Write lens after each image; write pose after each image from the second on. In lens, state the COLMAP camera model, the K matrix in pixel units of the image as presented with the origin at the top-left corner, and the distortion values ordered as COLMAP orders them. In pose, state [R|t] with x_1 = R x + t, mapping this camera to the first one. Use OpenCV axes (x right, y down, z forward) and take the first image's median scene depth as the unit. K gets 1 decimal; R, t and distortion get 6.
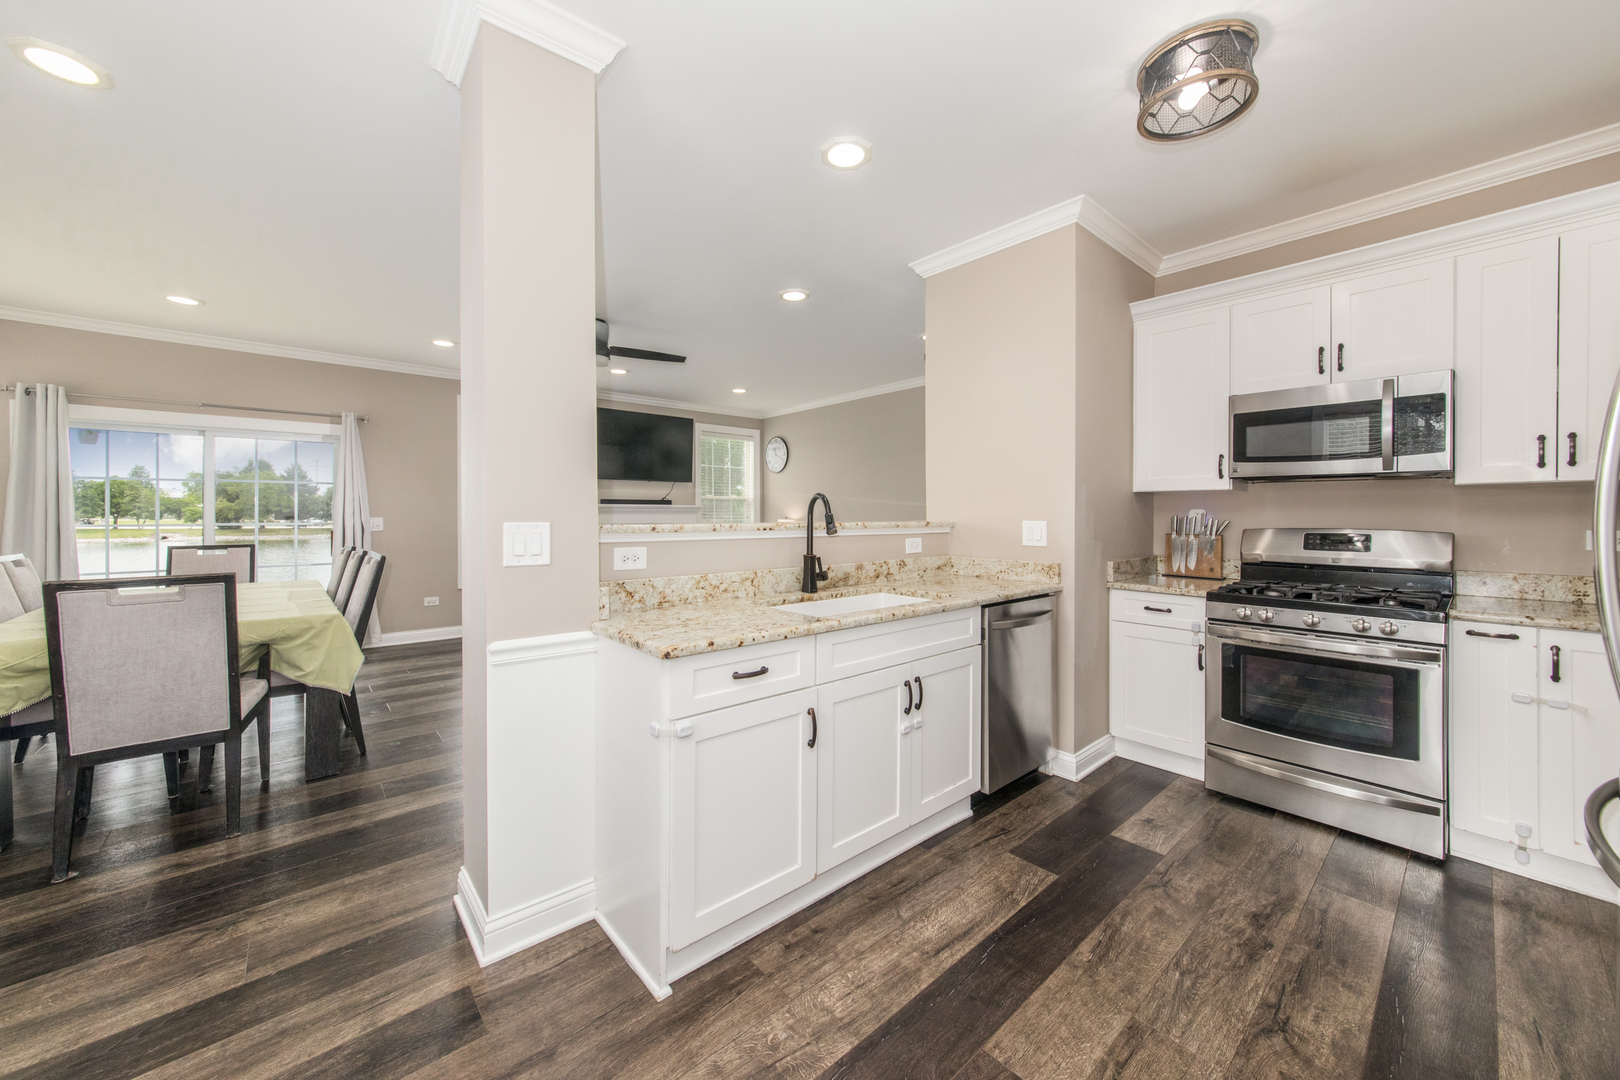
lens RADIAL K [[591.4, 0, 806.2], [0, 591.4, 523.4], [0, 0, 1]] dist [0.001766, 0.000305]
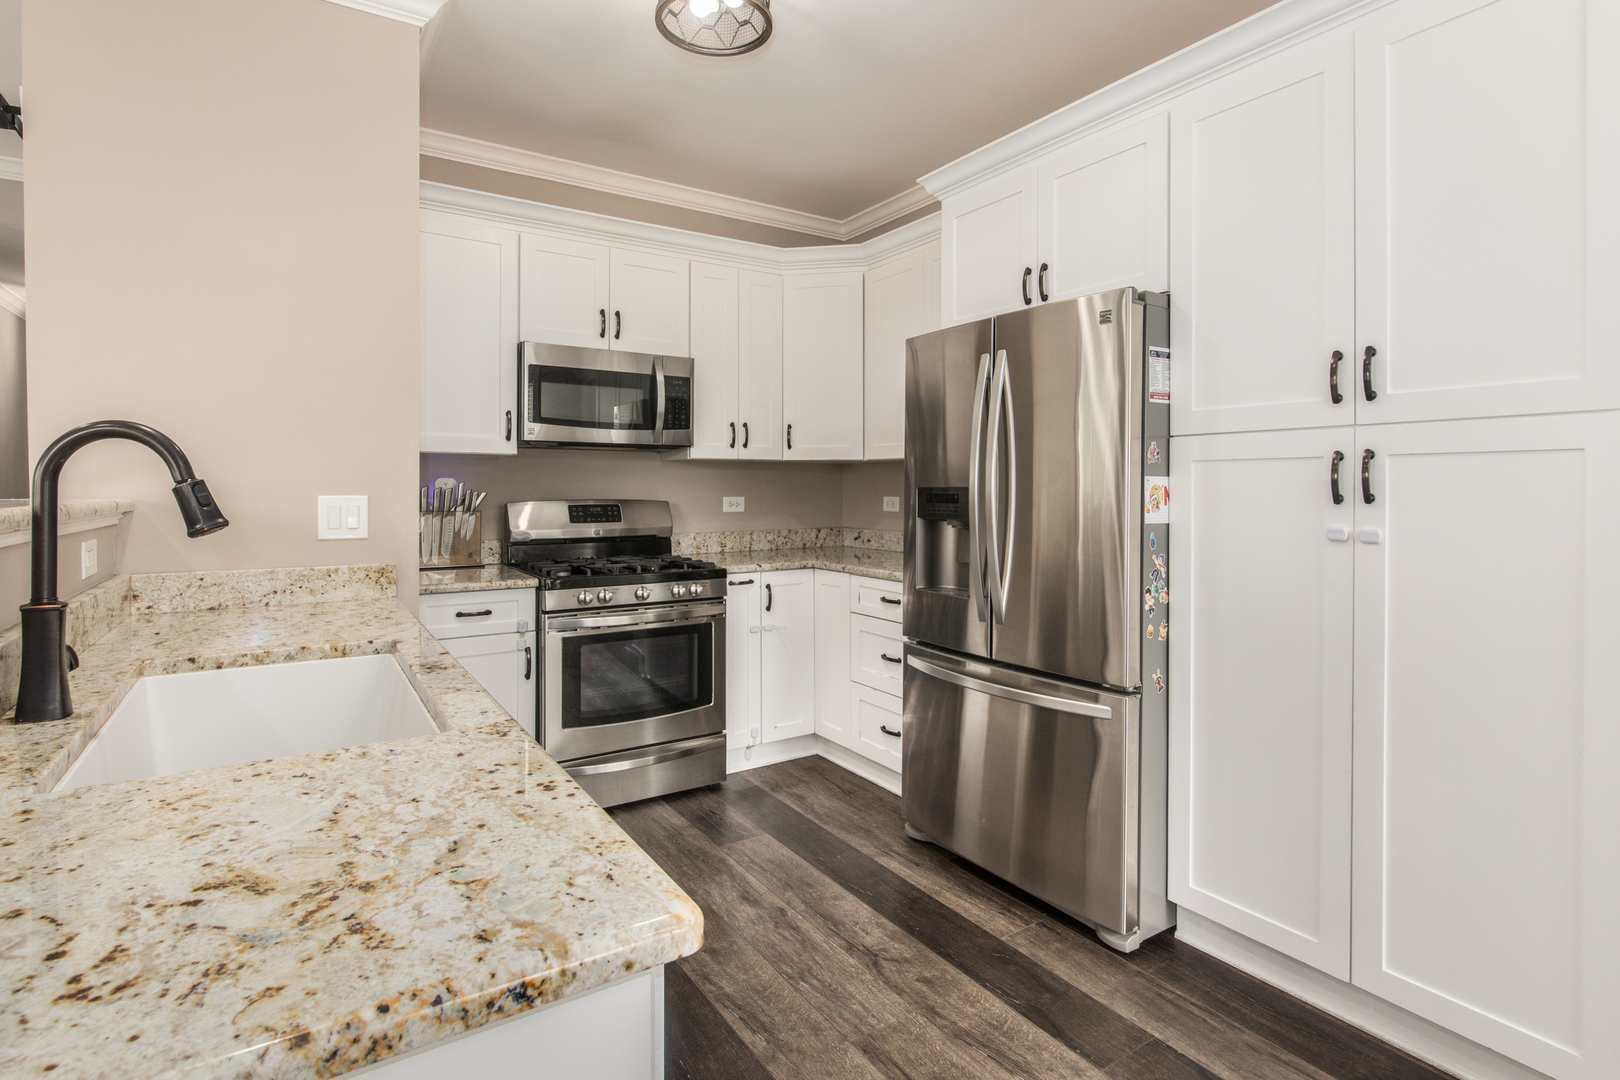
lens RADIAL K [[766.8, 0, 856.9], [0, 766.8, 493.8], [0, 0, 1]] dist [-0.021400, -0.000445]
pose [[0.139454, -0.011606, 0.990161, -0.352906], [0.014794, 0.999844, 0.009636, -0.007300], [-0.990118, 0.013305, 0.139604, 0.500663]]
